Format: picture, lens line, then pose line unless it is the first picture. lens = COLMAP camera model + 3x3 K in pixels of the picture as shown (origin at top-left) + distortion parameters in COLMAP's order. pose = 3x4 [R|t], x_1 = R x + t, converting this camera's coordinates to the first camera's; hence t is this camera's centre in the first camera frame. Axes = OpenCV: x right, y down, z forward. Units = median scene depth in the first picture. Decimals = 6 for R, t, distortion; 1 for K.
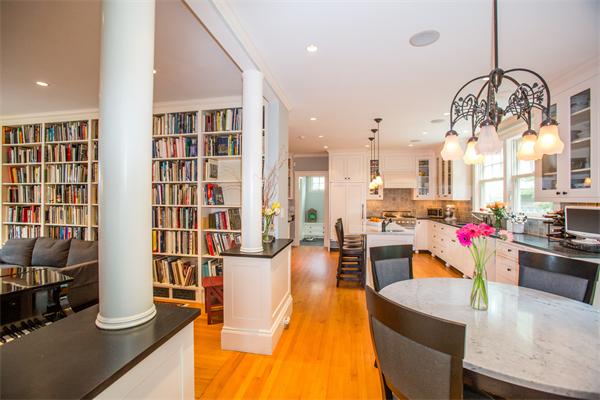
lens RADIAL K [[271.3, 0, 299.9], [0, 271.3, 201.4], [0, 0, 1]] dist [-0.039319, 0.002293]
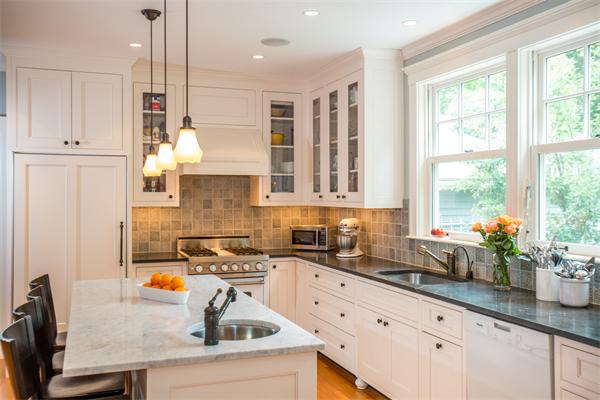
lens RADIAL K [[576.1, 0, 300.3], [0, 576.1, 194.5], [0, 0, 1]] dist [0.006110, 0.000000]
pose [[0.855605, -0.003745, 0.517615, 0.073630], [0.010307, 0.999899, -0.009802, -0.018801], [-0.517526, 0.013722, 0.855557, 0.377733]]
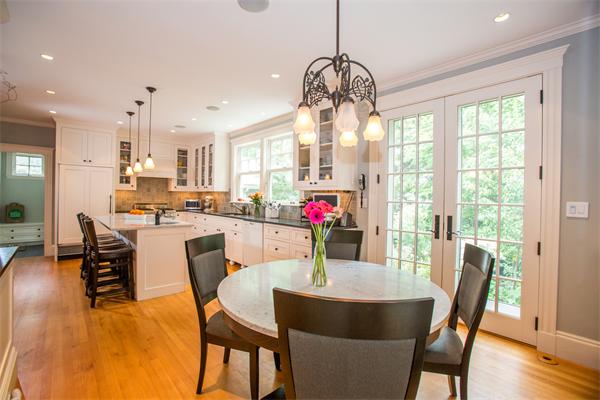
lens RADIAL K [[271.3, 0, 290.2], [0, 271.3, 197.2], [0, 0, 1]] dist [-0.039319, 0.002293]
pose [[0.628394, 0.003573, 0.777887, -0.060405], [-0.004524, 0.999989, -0.000938, 0.020316], [-0.777882, -0.002930, 0.628403, 0.129121]]
